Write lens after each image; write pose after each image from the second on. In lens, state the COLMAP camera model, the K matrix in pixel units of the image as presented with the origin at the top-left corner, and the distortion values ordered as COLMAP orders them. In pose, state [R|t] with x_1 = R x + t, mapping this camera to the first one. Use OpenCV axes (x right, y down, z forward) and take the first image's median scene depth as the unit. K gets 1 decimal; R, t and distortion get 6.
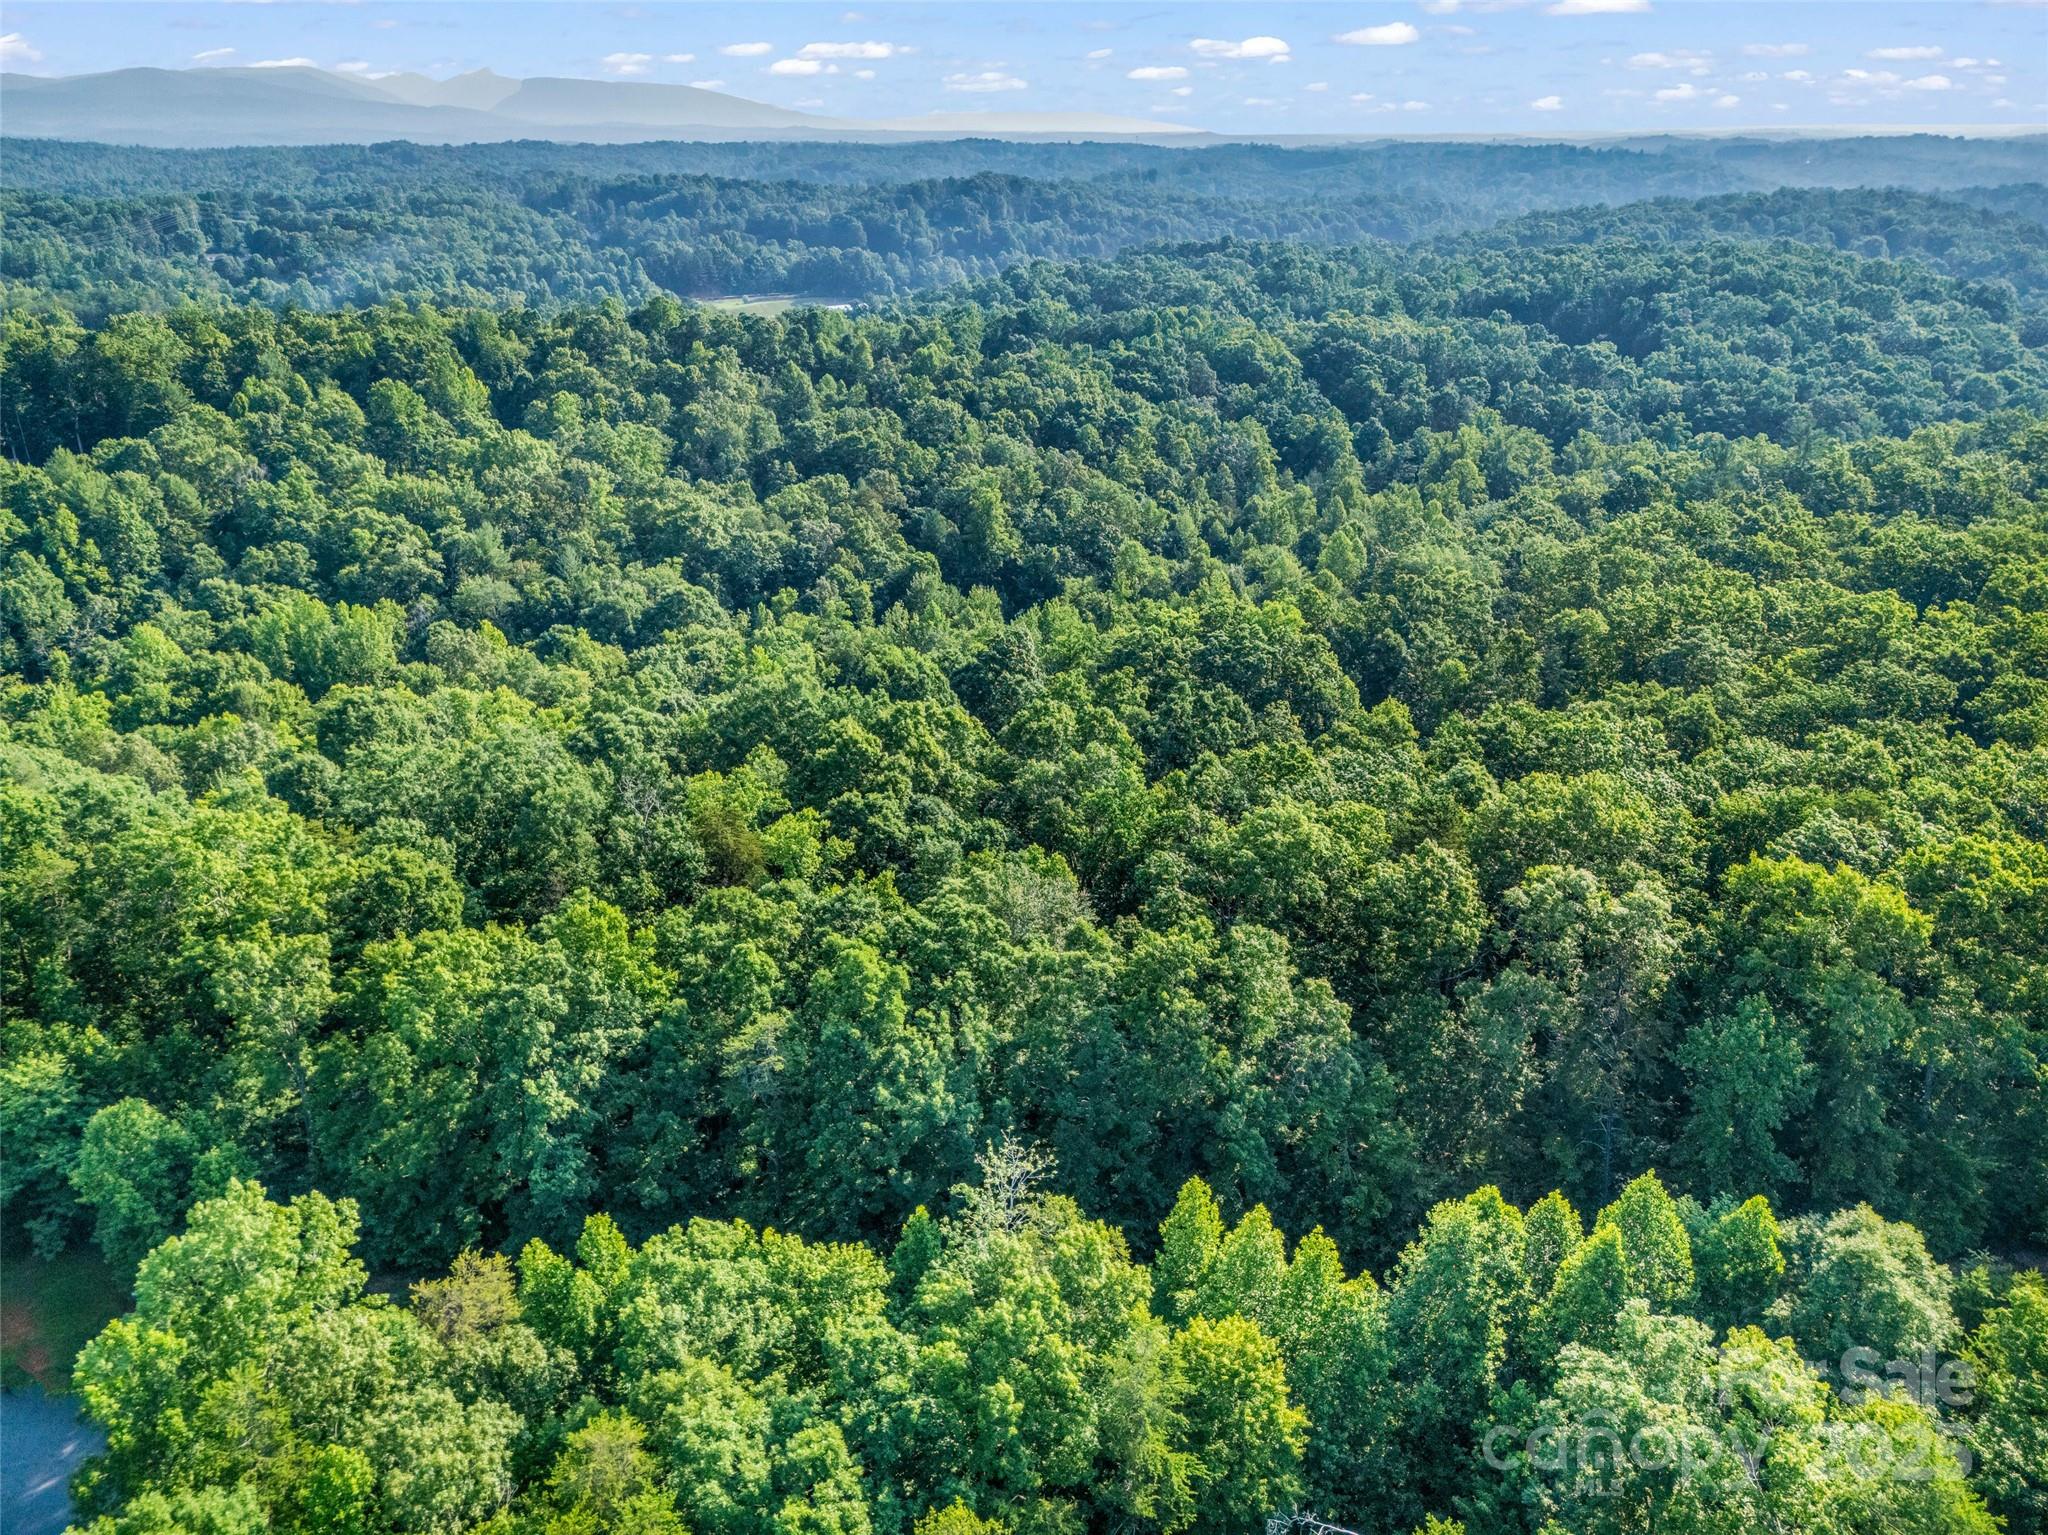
lens RADIAL K [[1523.4, 0, 1019.1], [0, 1523.4, 759.0], [0, 0, 1]] dist [0.074217, -0.071535]
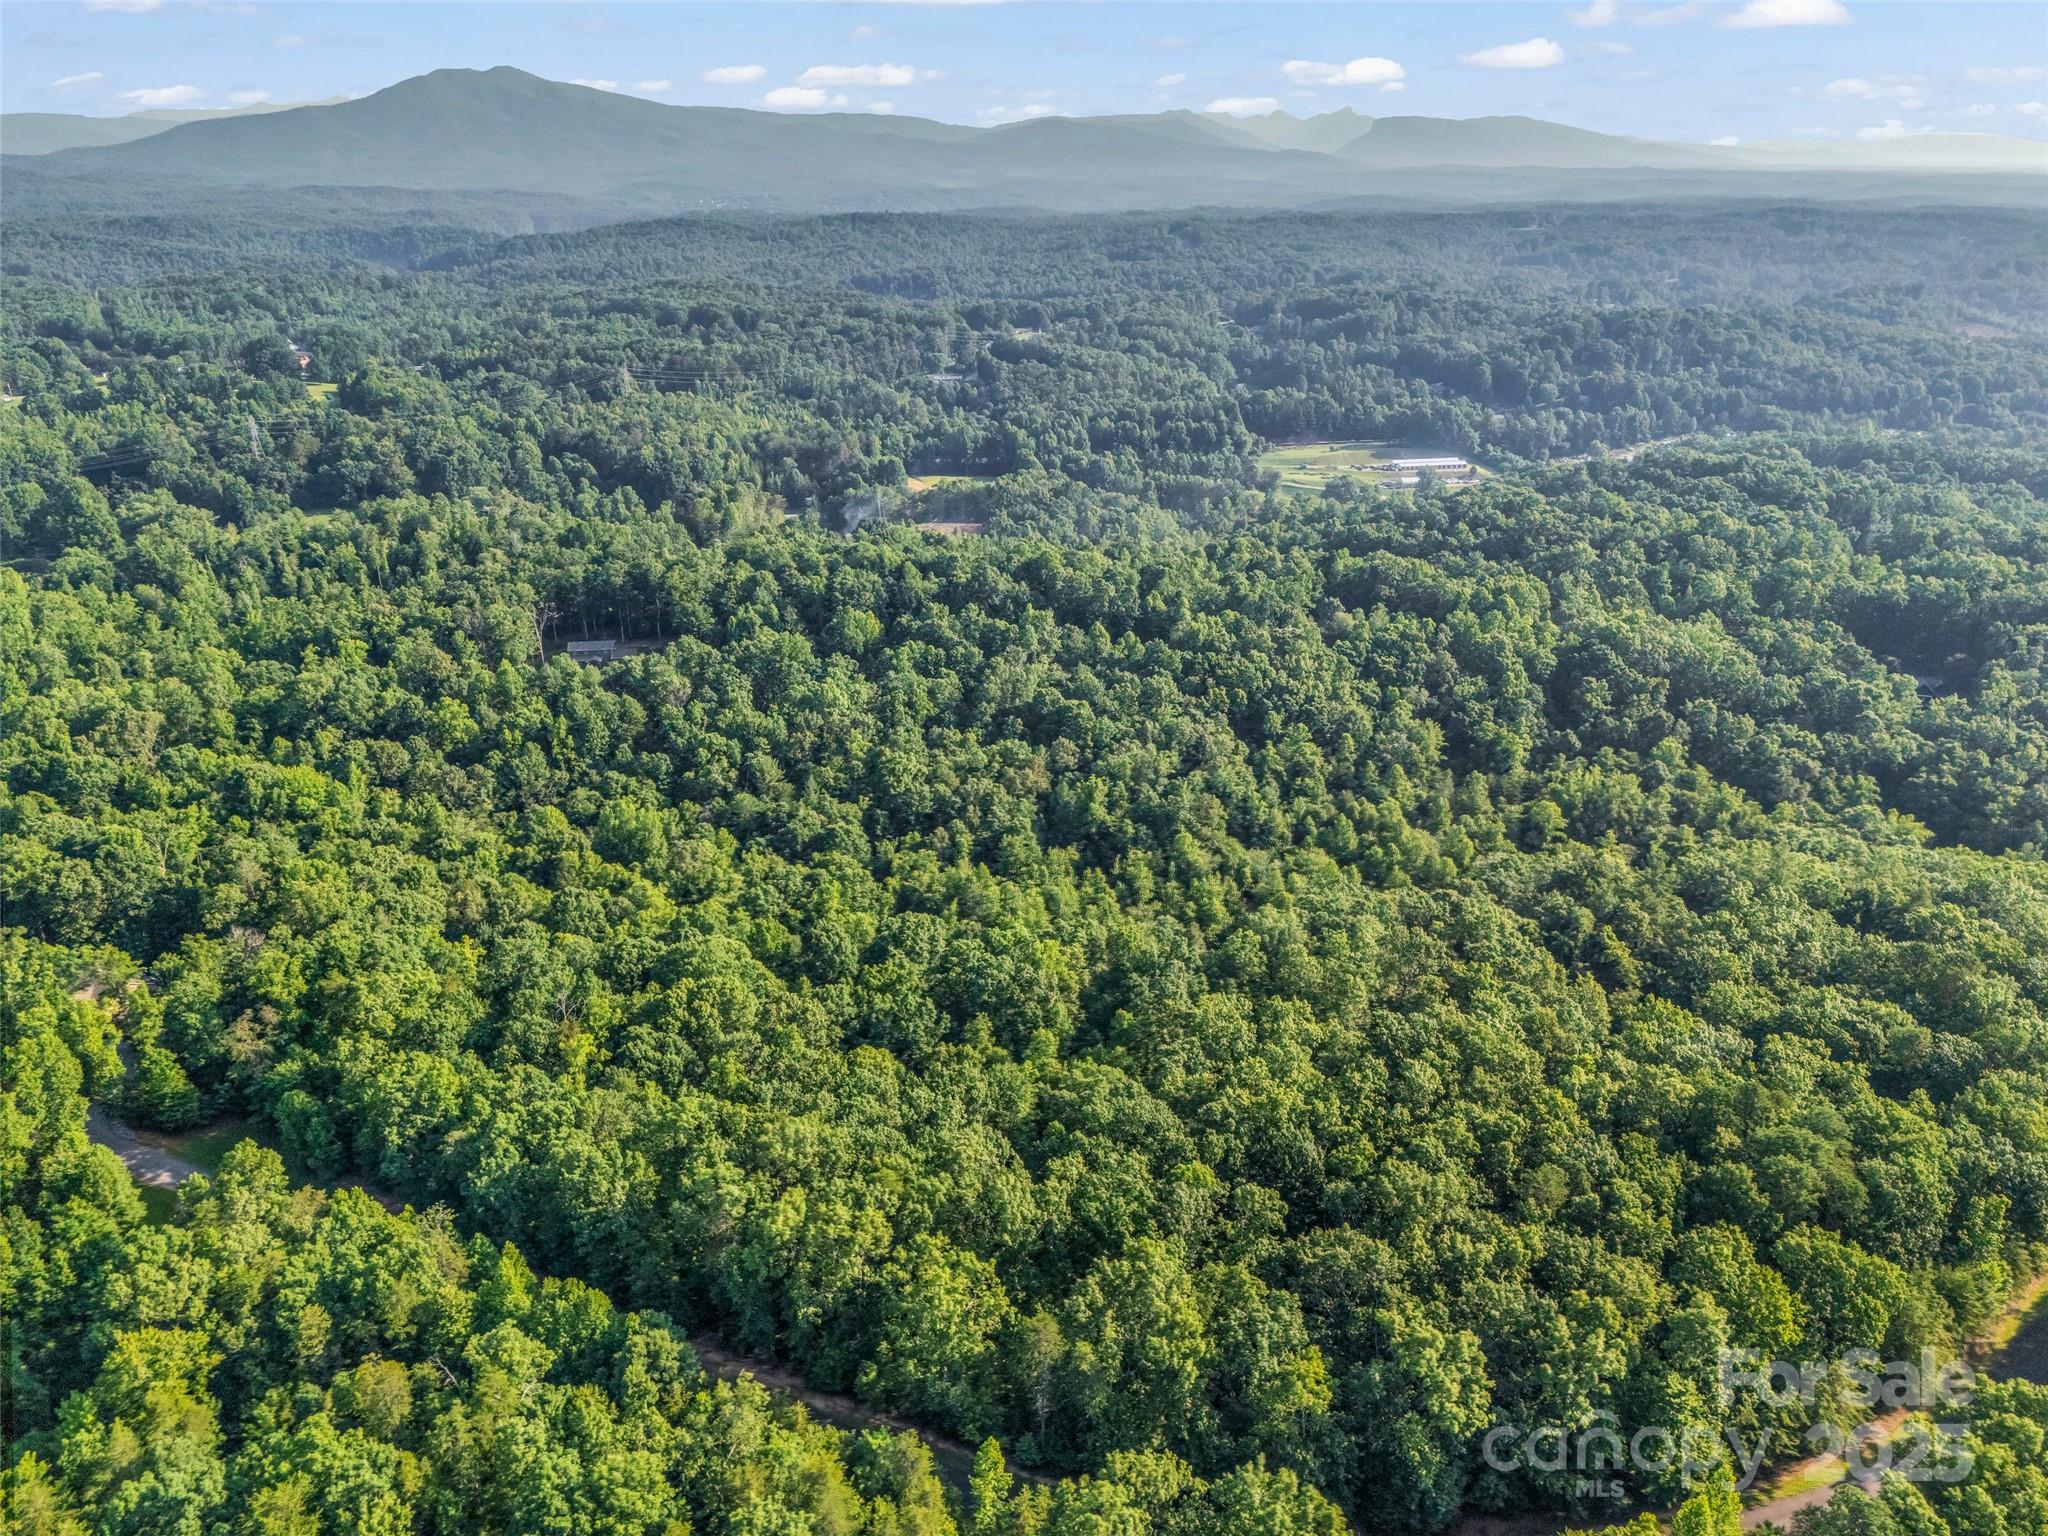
lens RADIAL K [[1523.4, 0, 1019.1], [0, 1523.4, 759.5], [0, 0, 1]] dist [0.074217, -0.071535]
pose [[0.874866, 0.180394, -0.449519, 0.649932], [-0.187000, 0.981899, 0.030095, -0.263852], [0.446811, 0.057731, 0.892764, -0.341604]]
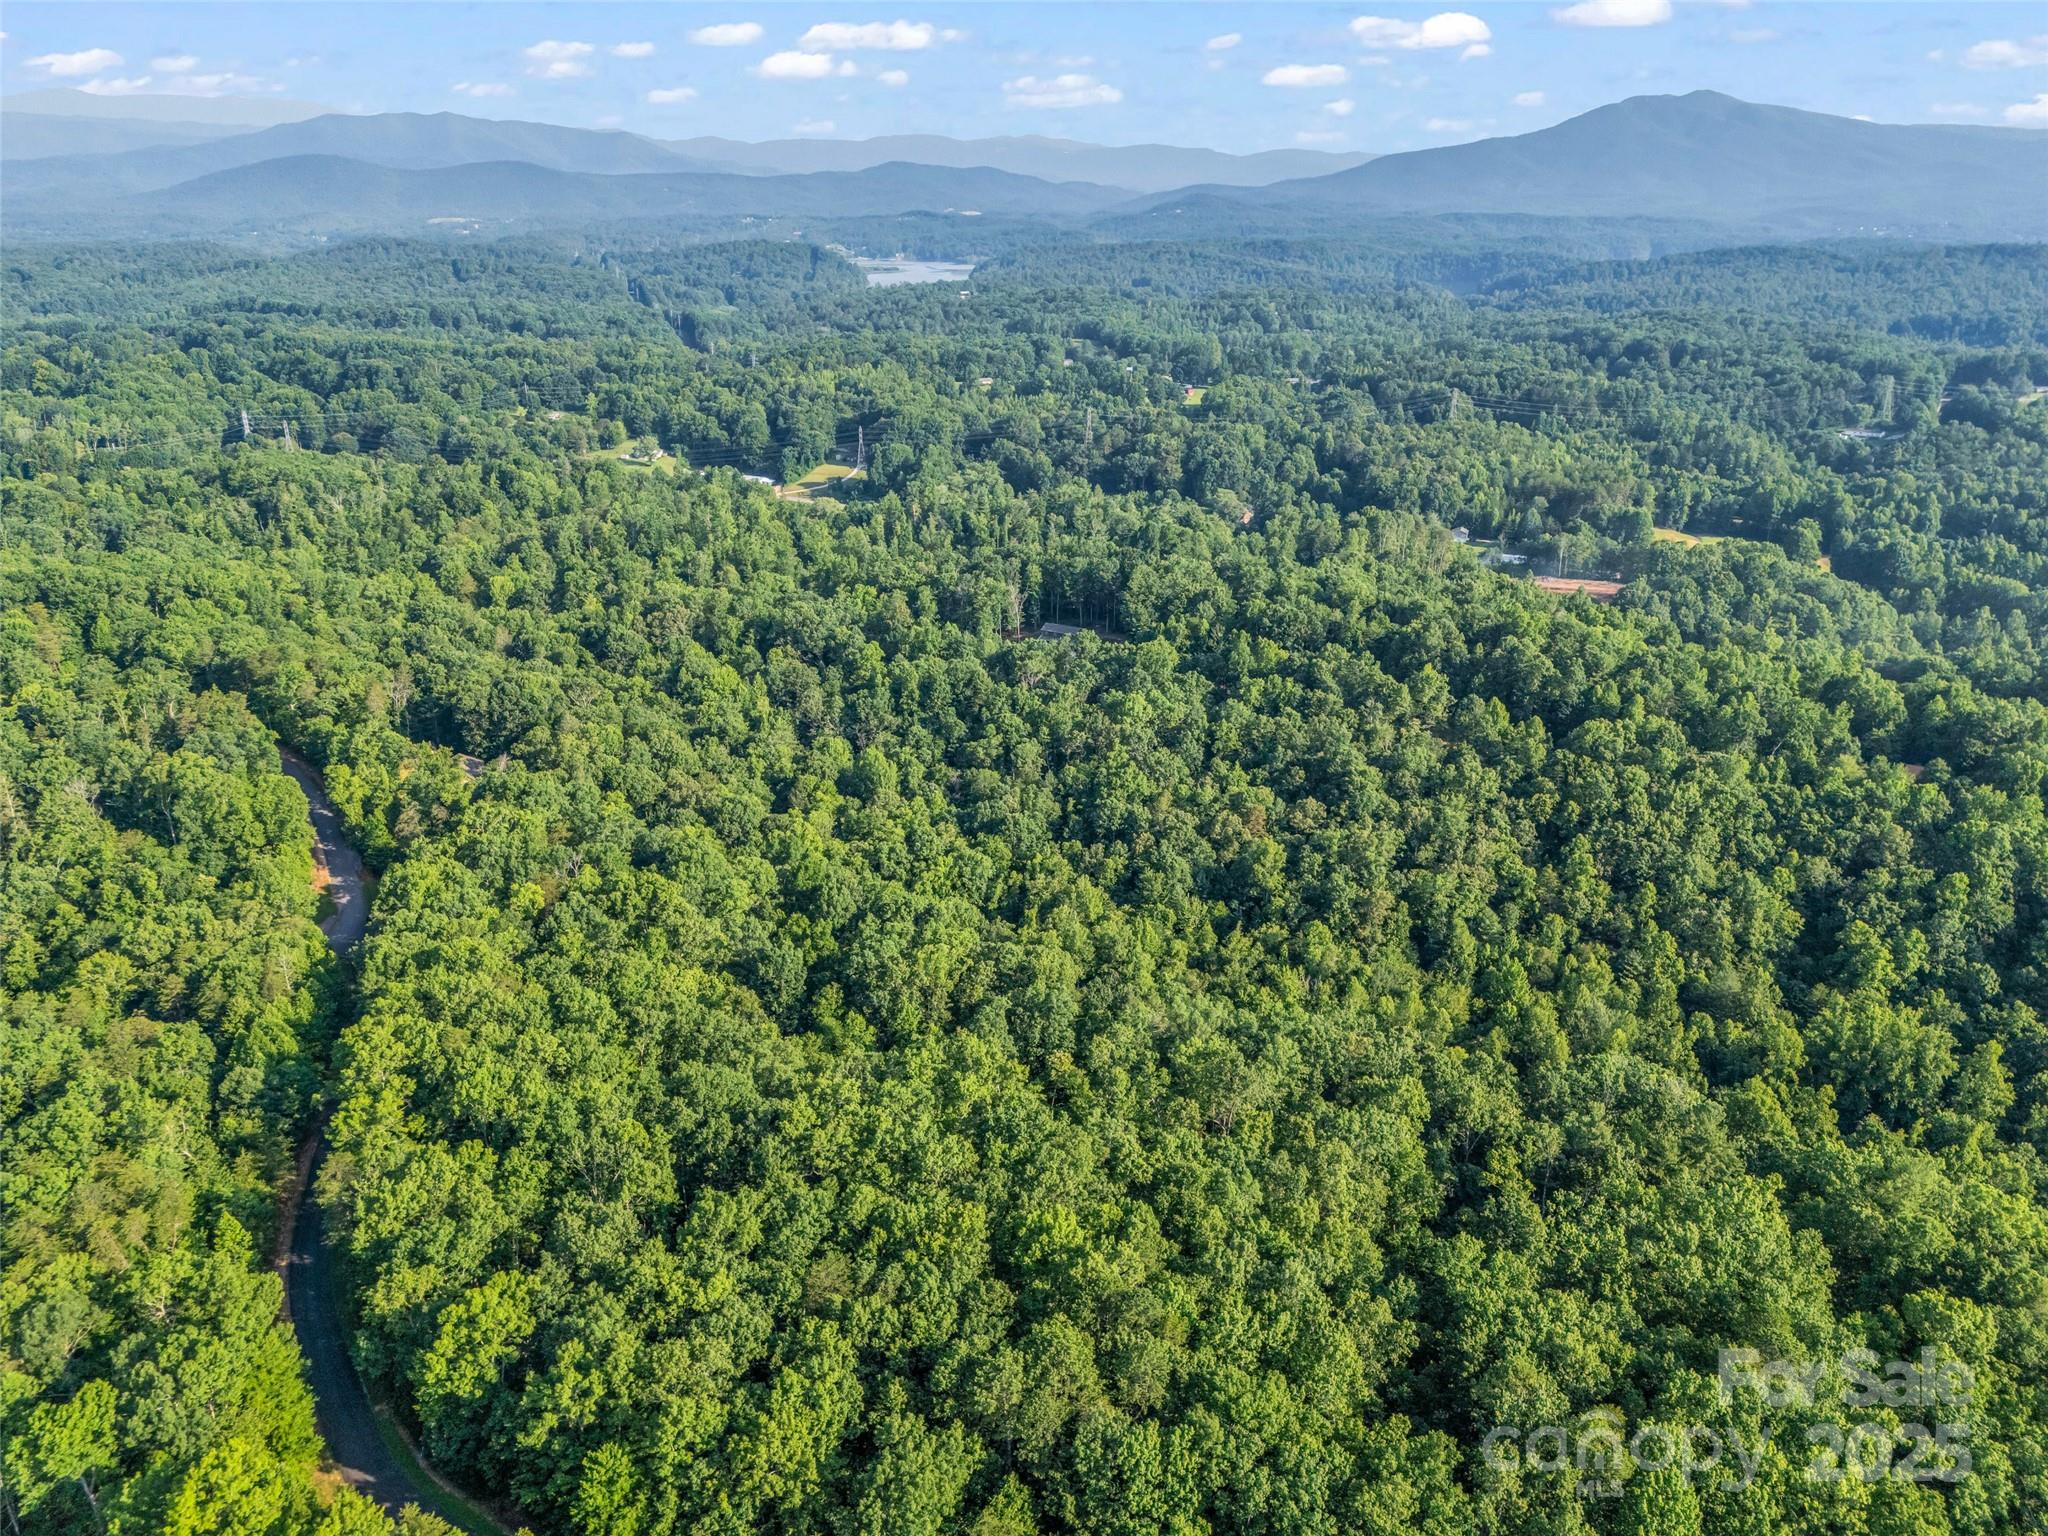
lens RADIAL K [[1523.4, 0, 1019.1], [0, 1523.4, 759.5], [0, 0, 1]] dist [0.074217, -0.071535]
pose [[0.358800, 0.332685, -0.872114, 1.225478], [-0.357732, 0.911997, 0.200723, -0.508012], [0.862143, 0.239964, 0.446237, 0.243288]]
